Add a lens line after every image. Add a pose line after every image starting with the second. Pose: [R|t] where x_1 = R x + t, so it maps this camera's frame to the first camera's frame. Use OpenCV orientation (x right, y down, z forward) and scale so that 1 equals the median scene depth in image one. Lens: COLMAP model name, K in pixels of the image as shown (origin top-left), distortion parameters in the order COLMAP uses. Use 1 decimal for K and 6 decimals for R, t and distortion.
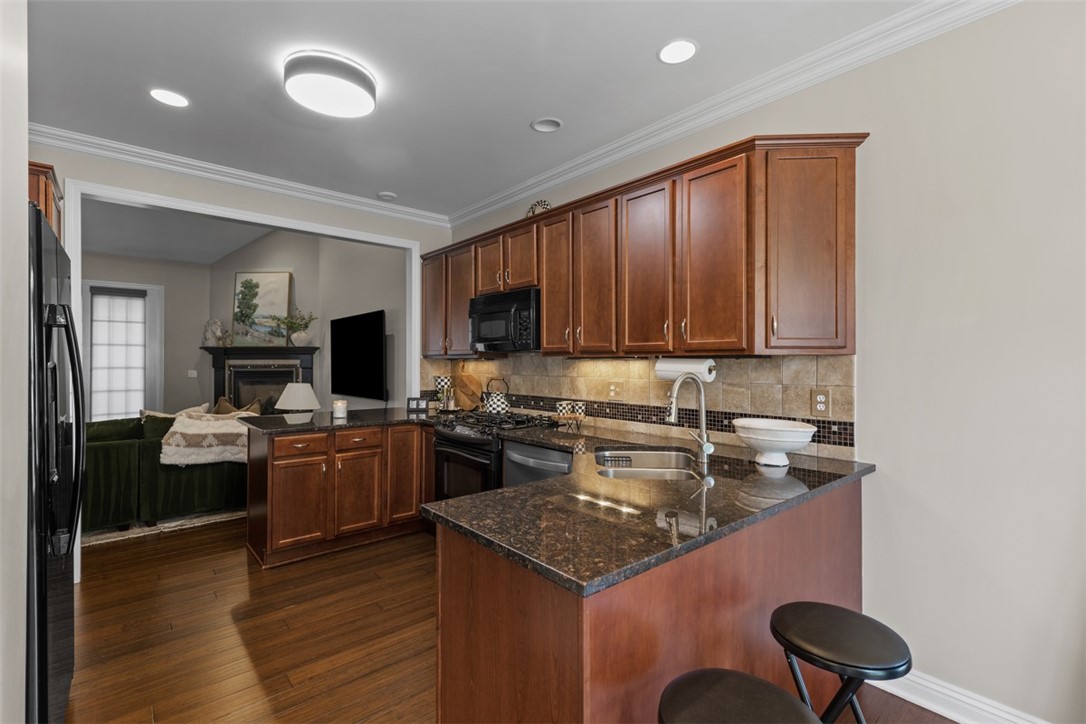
lens RADIAL K [[494.6, 0, 547.3], [0, 494.6, 359.5], [0, 0, 1]] dist [0.013785, -0.001170]
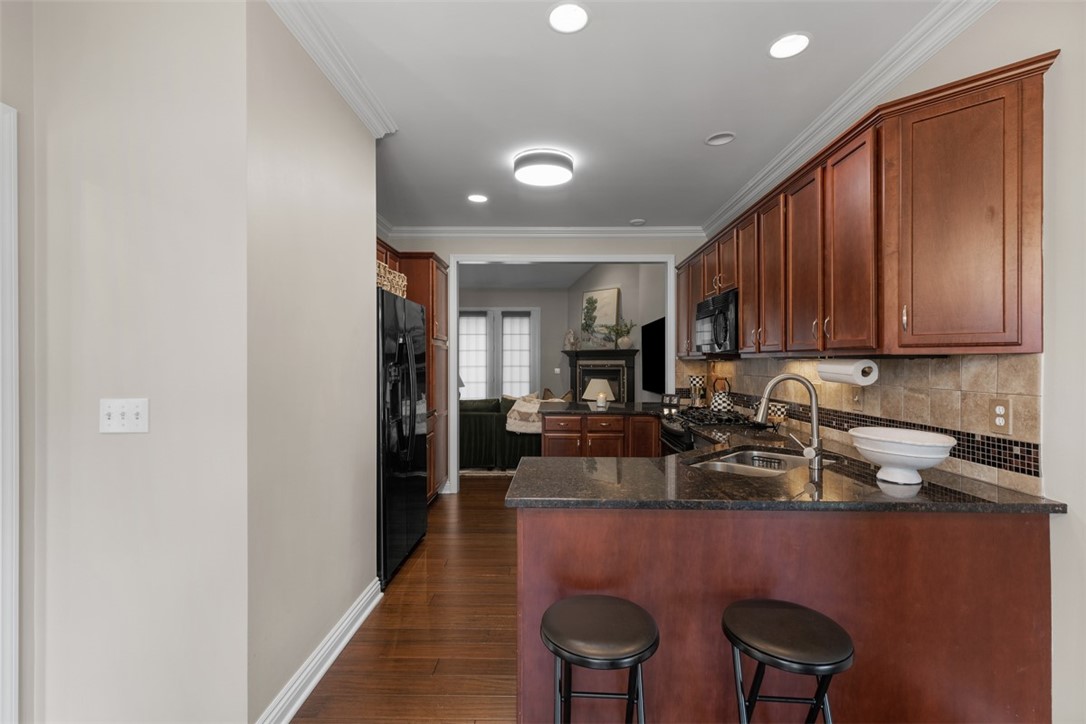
lens RADIAL K [[494.6, 0, 540.7], [0, 494.6, 362.2], [0, 0, 1]] dist [0.013785, -0.001170]
pose [[0.739704, 0.000917, -0.672932, 0.235735], [0.002132, 0.999991, 0.003706, -0.000329], [0.672929, -0.004176, 0.739695, -0.023497]]
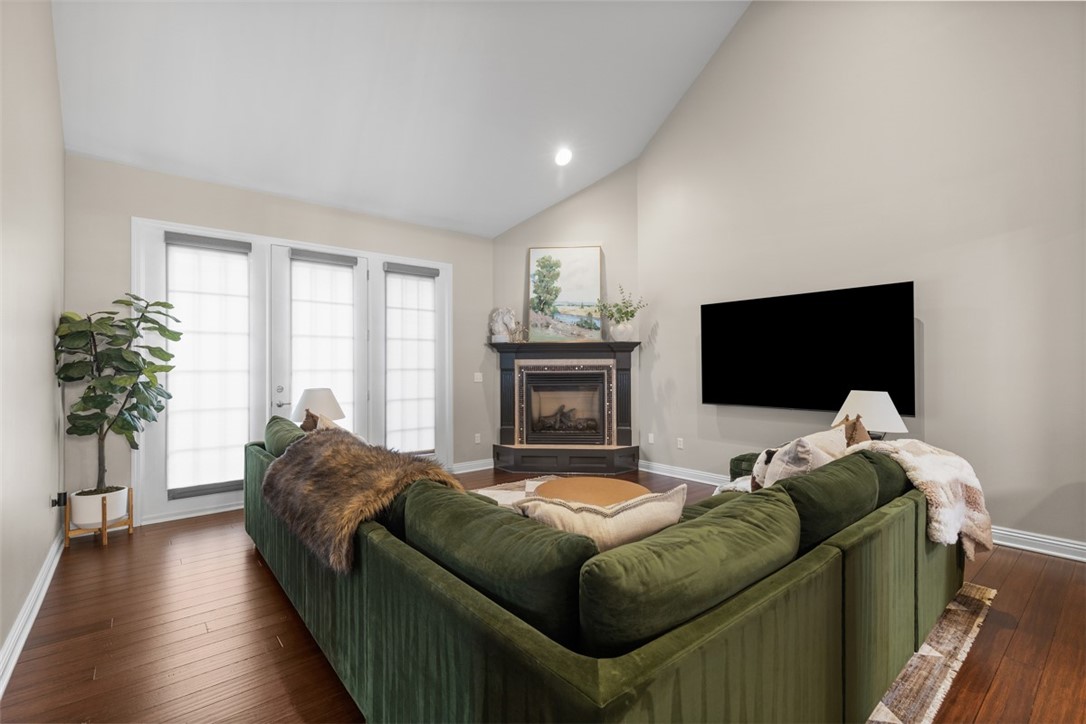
lens RADIAL K [[494.6, 0, 549.7], [0, 494.6, 355.9], [0, 0, 1]] dist [0.013785, -0.001170]
pose [[0.999909, -0.002182, -0.013322, -0.918951], [0.001943, 0.999838, -0.017888, 0.014429], [0.013359, 0.017860, 0.999751, 0.352288]]
